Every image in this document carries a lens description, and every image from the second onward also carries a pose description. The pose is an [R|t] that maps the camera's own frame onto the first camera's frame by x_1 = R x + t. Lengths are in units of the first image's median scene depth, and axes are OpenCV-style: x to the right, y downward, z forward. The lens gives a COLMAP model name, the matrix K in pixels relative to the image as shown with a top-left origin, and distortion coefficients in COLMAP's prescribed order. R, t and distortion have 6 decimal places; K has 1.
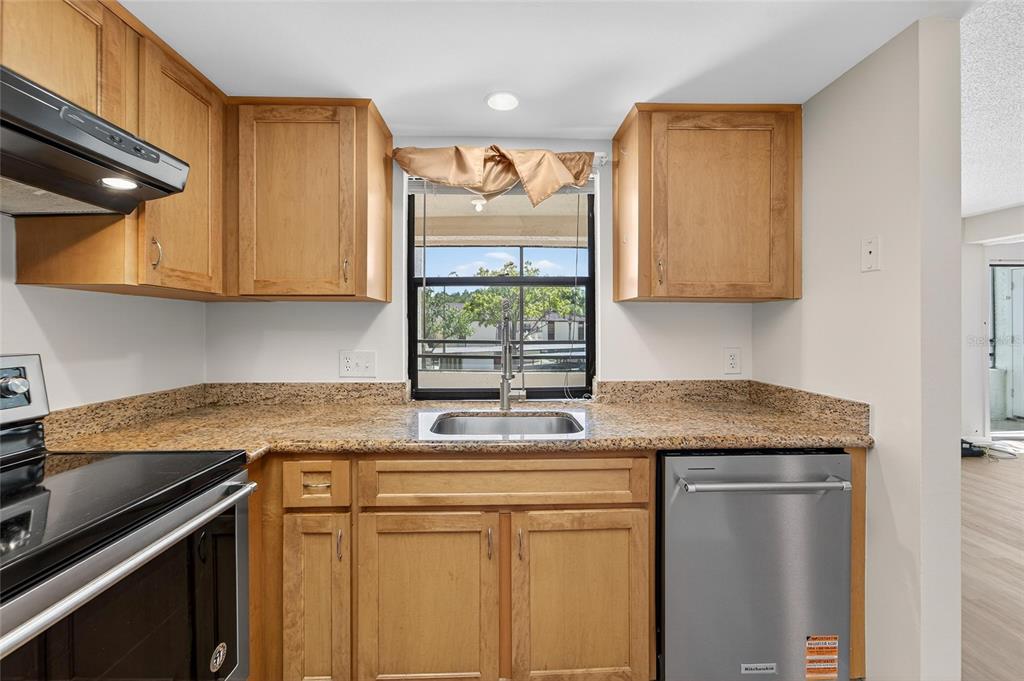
lens RADIAL K [[417.7, 0, 504.0], [0, 417.7, 330.5], [0, 0, 1]] dist [-0.007780, 0.003414]
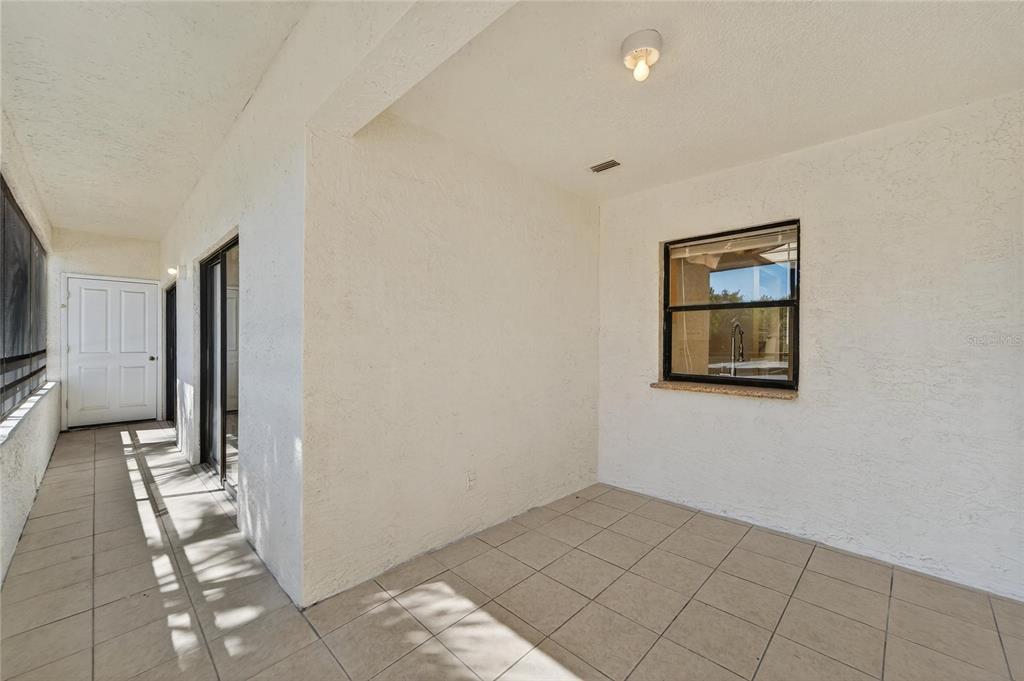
lens RADIAL K [[417.7, 0, 503.2], [0, 417.7, 344.0], [0, 0, 1]] dist [-0.007780, 0.003414]
pose [[-0.686306, -0.008272, 0.727266, -0.180184], [-0.003069, 0.999959, 0.008477, -0.001610], [-0.727307, 0.003586, -0.686303, 0.922976]]
